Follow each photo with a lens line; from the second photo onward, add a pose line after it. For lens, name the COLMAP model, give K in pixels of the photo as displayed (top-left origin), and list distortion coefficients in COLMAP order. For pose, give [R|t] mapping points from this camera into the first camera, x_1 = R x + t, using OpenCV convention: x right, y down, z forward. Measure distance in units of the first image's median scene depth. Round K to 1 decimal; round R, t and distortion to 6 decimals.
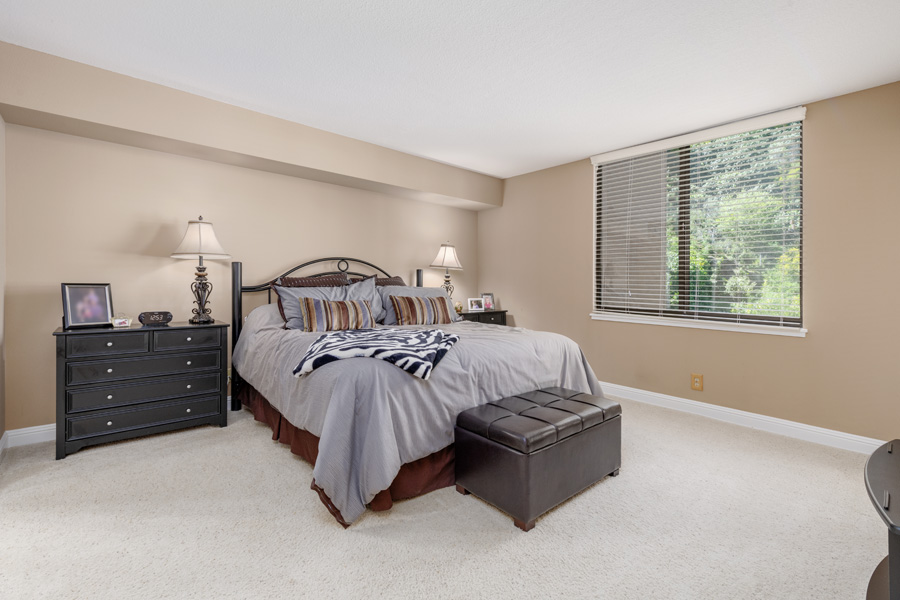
lens RADIAL K [[396.1, 0, 441.0], [0, 396.1, 288.6], [0, 0, 1]] dist [-0.020767, 0.000172]
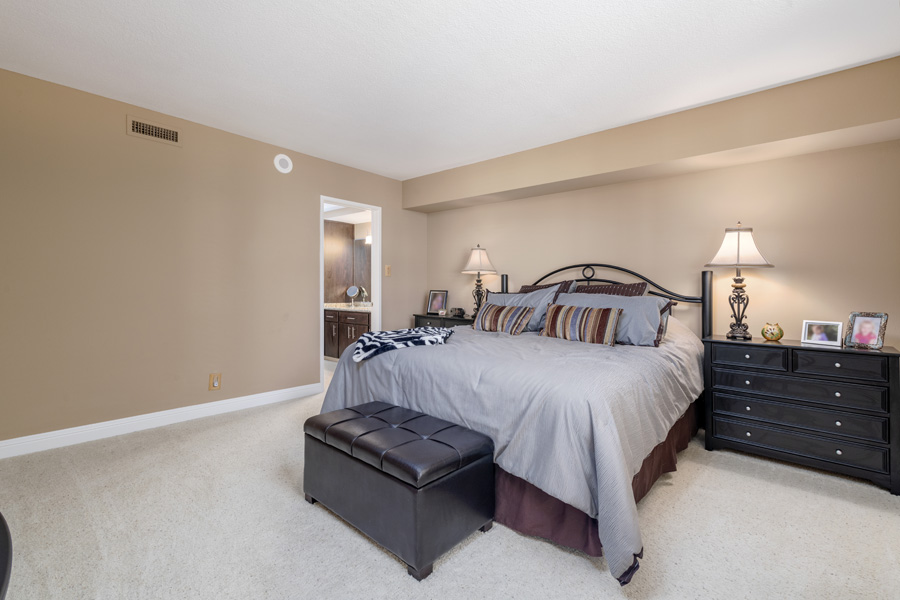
lens RADIAL K [[396.1, 0, 441.0], [0, 396.1, 288.6], [0, 0, 1]] dist [-0.020767, 0.000172]
pose [[0.135087, -0.013323, -0.990744, 0.624270], [-0.023369, 0.999589, -0.016629, 0.003333], [0.990558, 0.025399, 0.134721, 0.534047]]
